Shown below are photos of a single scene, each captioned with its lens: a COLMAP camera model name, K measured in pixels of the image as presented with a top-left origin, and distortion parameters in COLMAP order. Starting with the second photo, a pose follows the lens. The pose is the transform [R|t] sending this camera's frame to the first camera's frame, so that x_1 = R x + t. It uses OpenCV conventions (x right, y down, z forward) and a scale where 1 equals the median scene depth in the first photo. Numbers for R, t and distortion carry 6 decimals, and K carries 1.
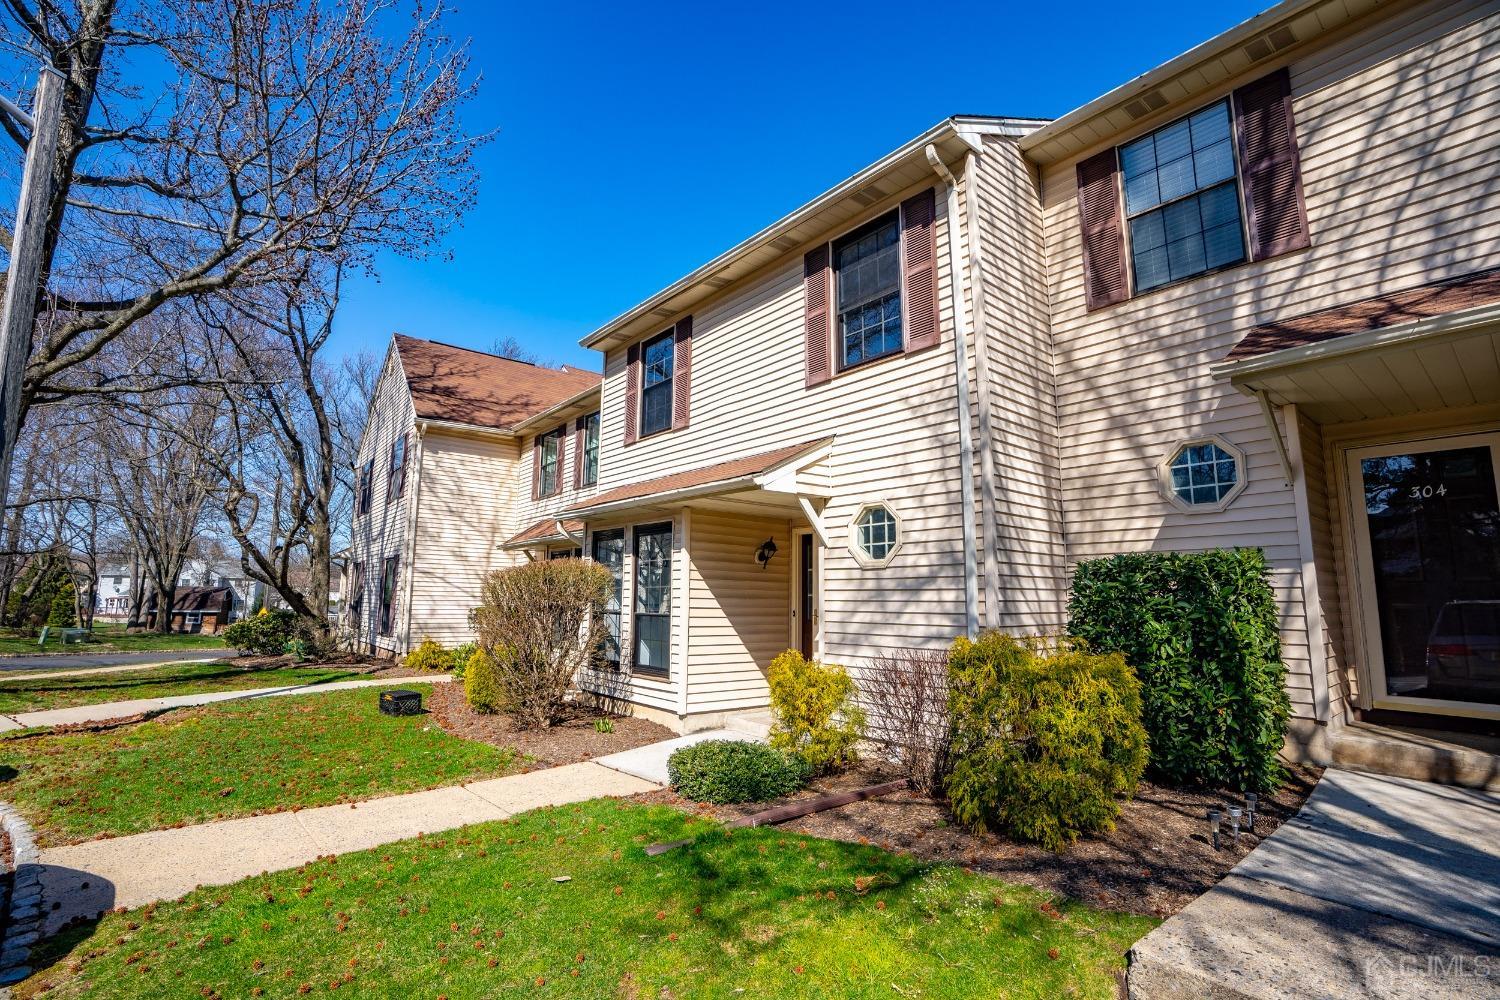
lens RADIAL K [[701.6, 0, 765.7], [0, 701.6, 500.3], [0, 0, 1]] dist [-0.069957, 0.027462]
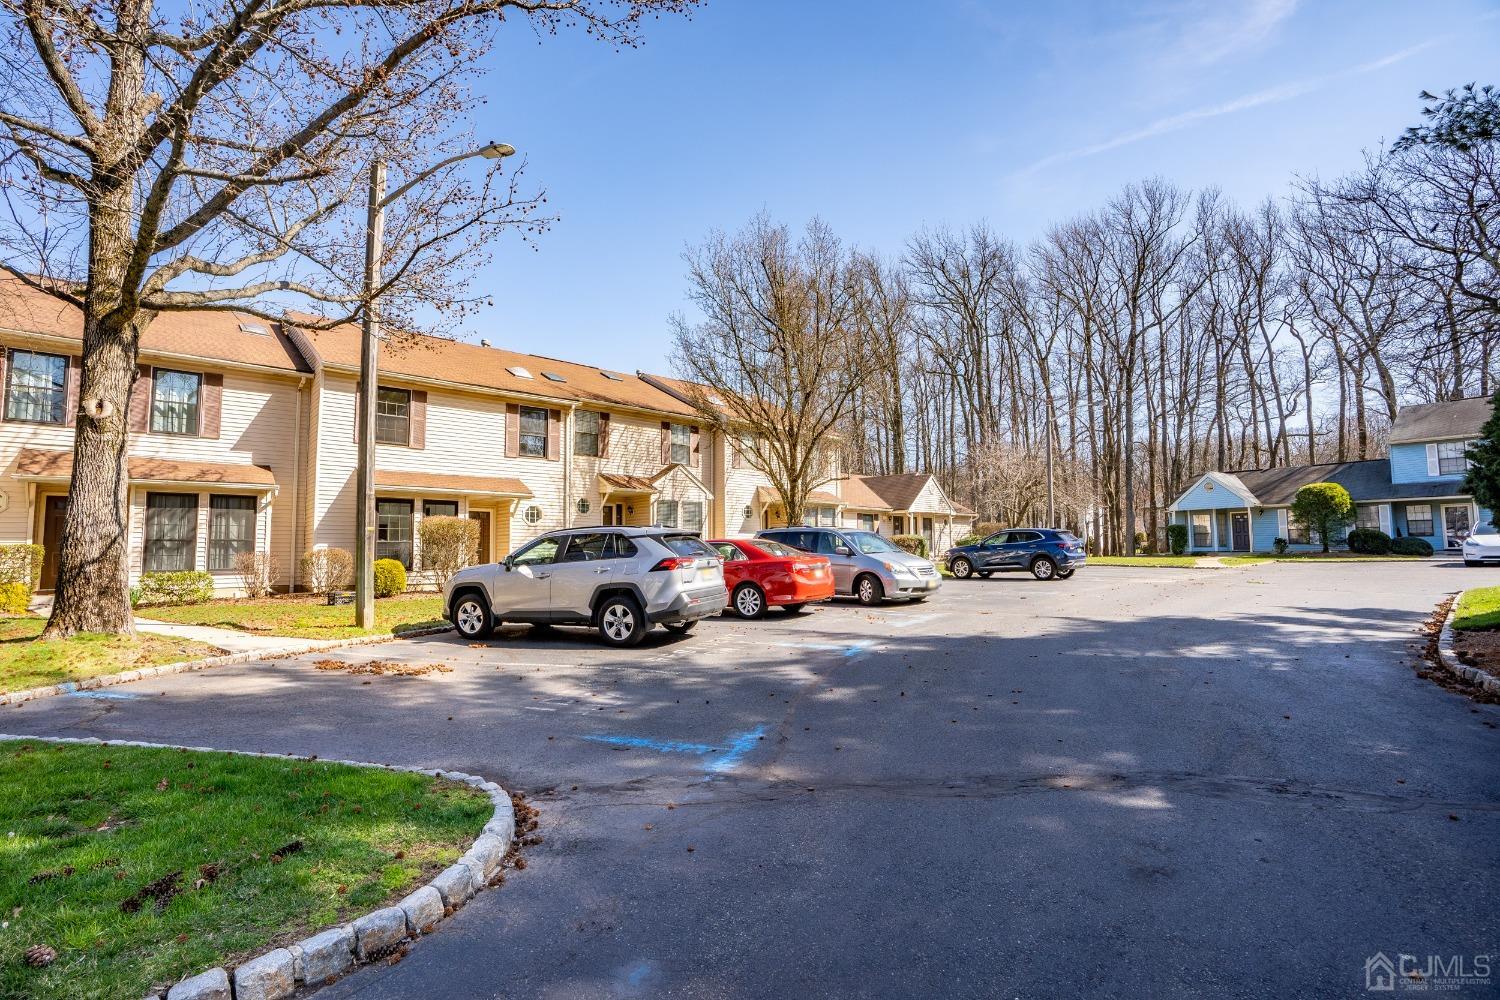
lens RADIAL K [[708.8, 0, 747.8], [0, 708.8, 484.3], [0, 0, 1]] dist [0.003592, 0.001547]
pose [[-0.070419, 0.076105, 0.994610, -3.113540], [-0.139455, 0.986542, -0.085361, 0.051535], [-0.987721, -0.144714, -0.058858, 0.278398]]
